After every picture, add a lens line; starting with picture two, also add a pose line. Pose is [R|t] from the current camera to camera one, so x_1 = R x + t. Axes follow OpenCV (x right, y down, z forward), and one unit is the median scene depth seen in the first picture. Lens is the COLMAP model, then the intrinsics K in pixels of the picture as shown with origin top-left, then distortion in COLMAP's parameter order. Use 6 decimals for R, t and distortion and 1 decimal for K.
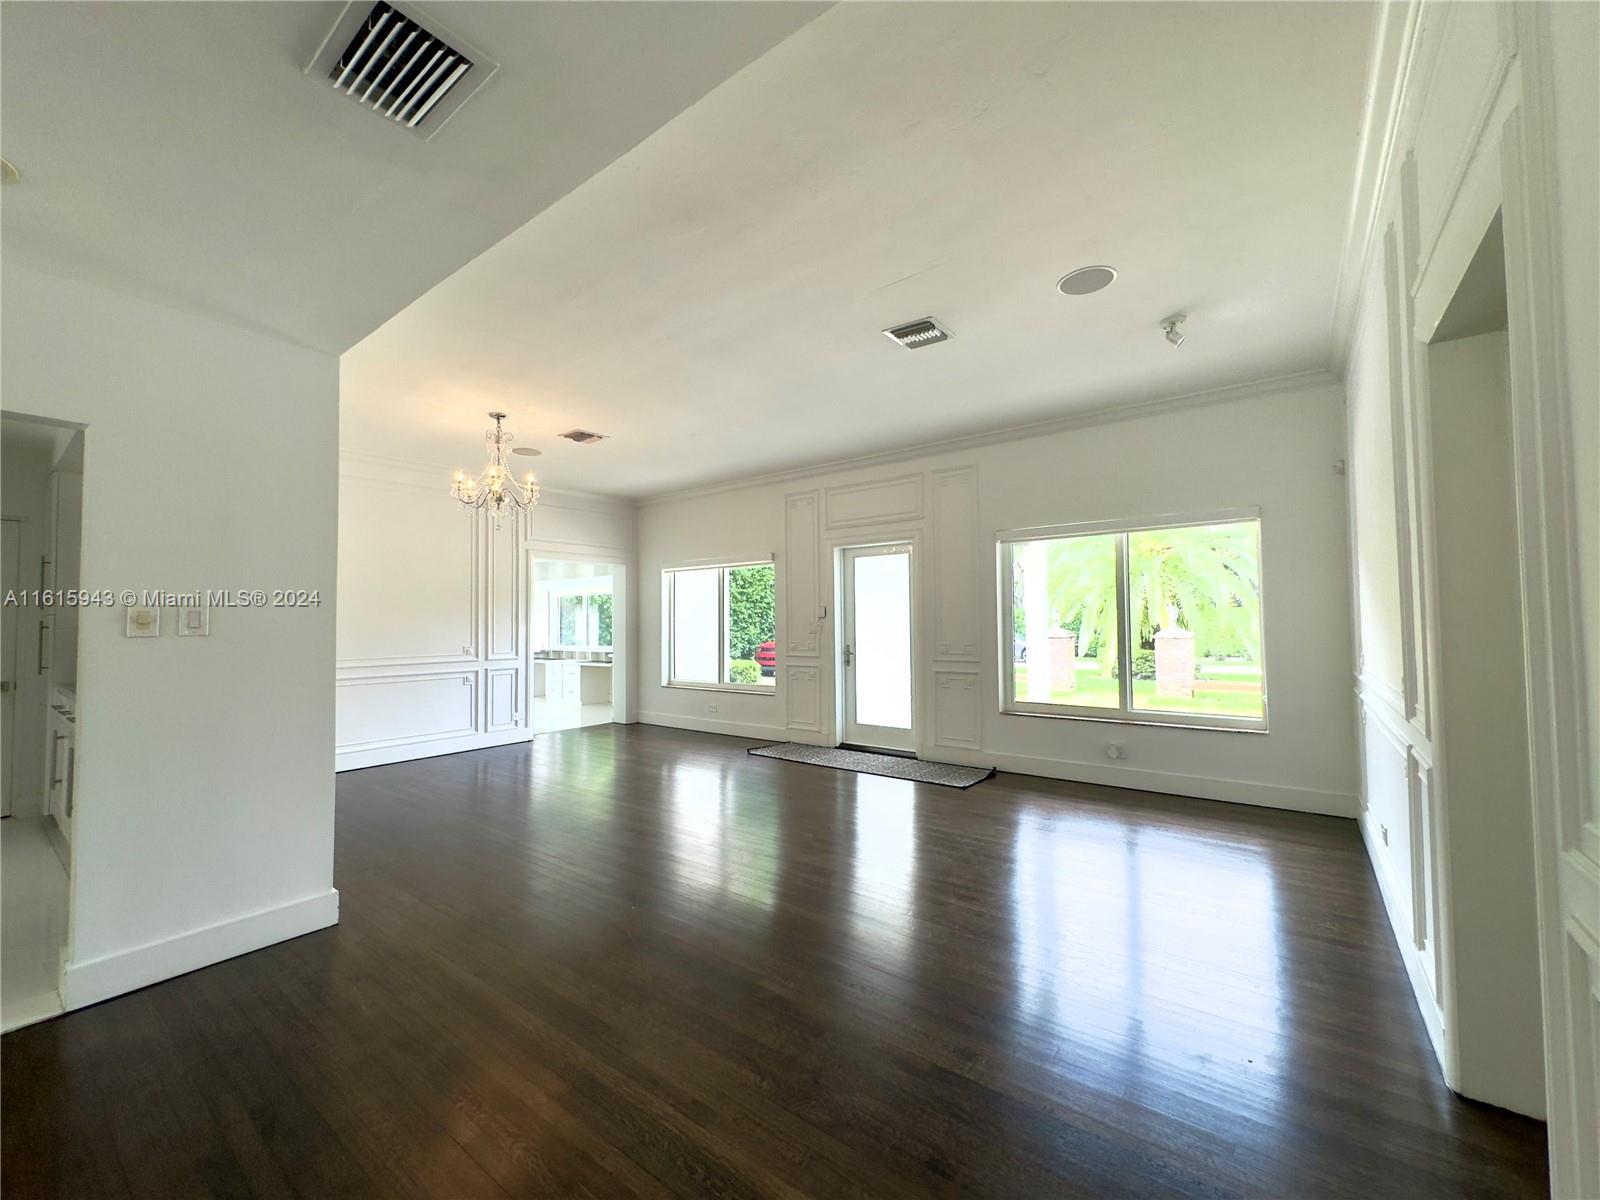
lens RADIAL K [[639.6, 0, 797.3], [0, 639.6, 604.3], [0, 0, 1]] dist [-0.003198, 0.000037]
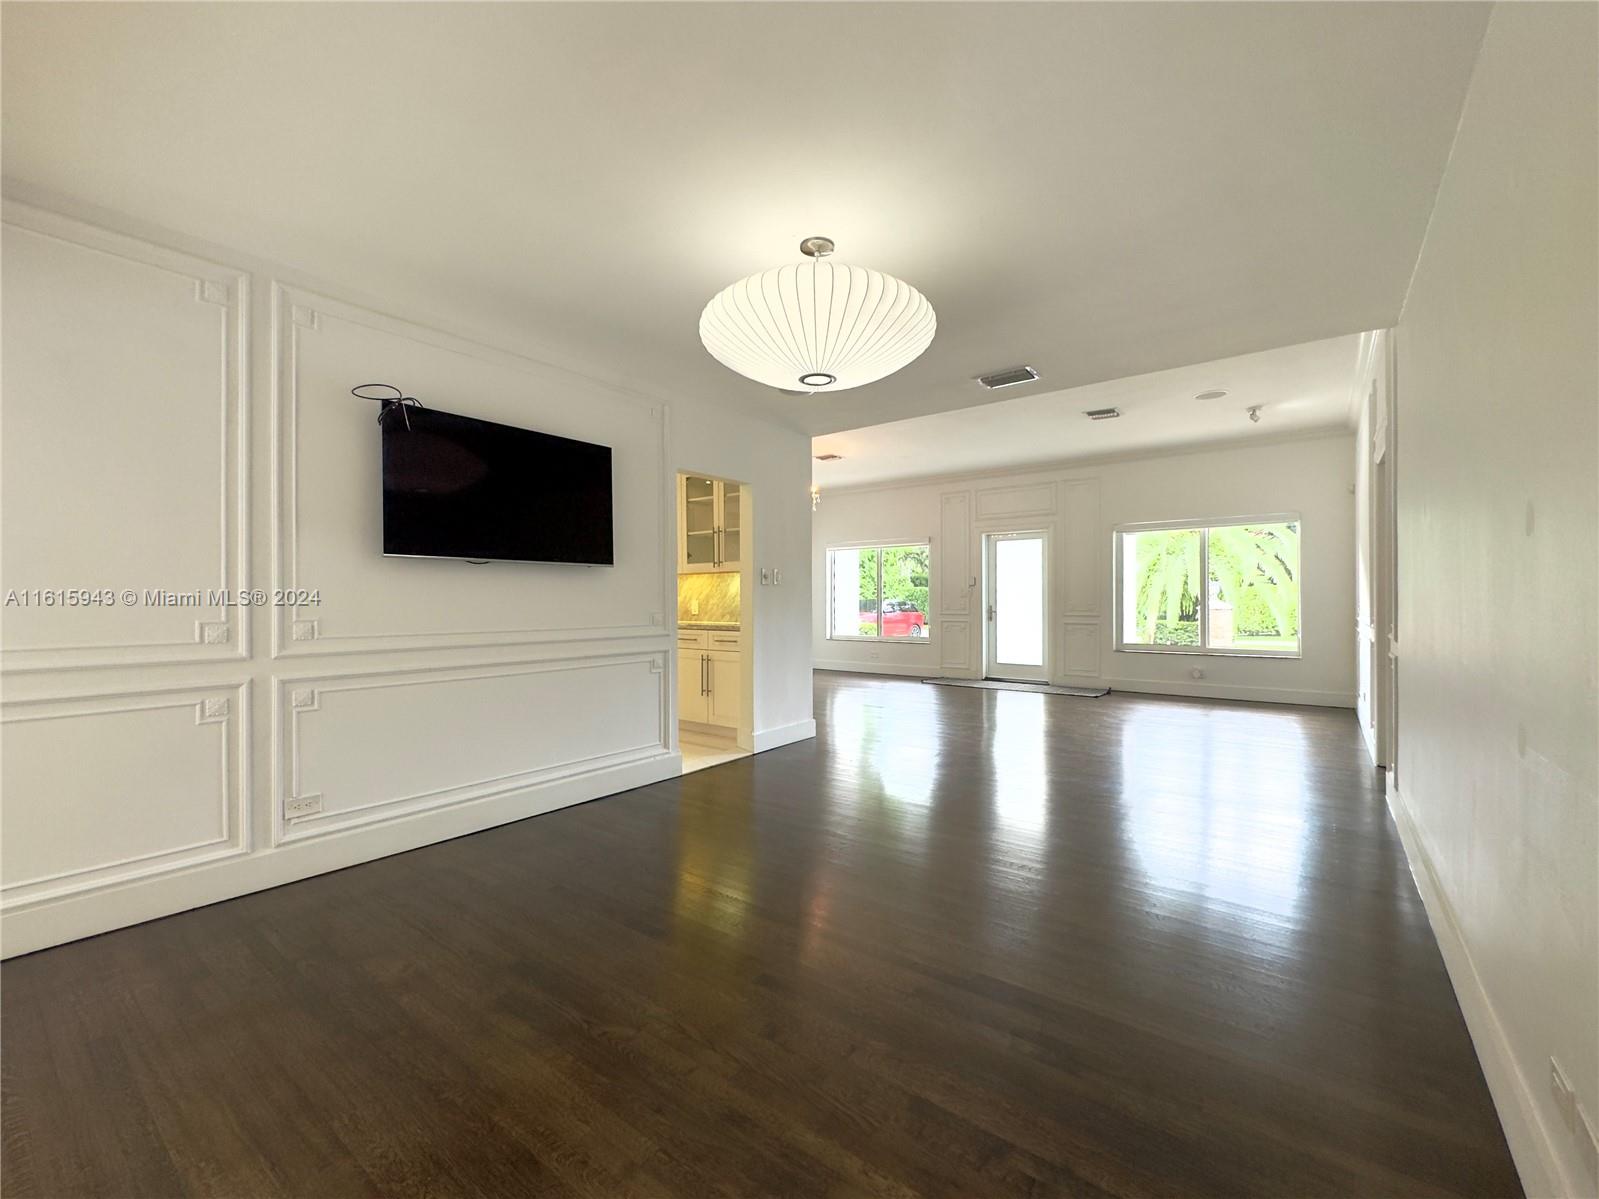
lens RADIAL K [[665.8, 0, 799.5], [0, 665.8, 599.5], [0, 0, 1]] dist [0.001188, 0.000036]
pose [[0.999975, 0.006220, -0.003395, -0.363657], [-0.006123, 0.999589, 0.028013, 0.015197], [0.003567, -0.027991, 0.999602, -0.470894]]
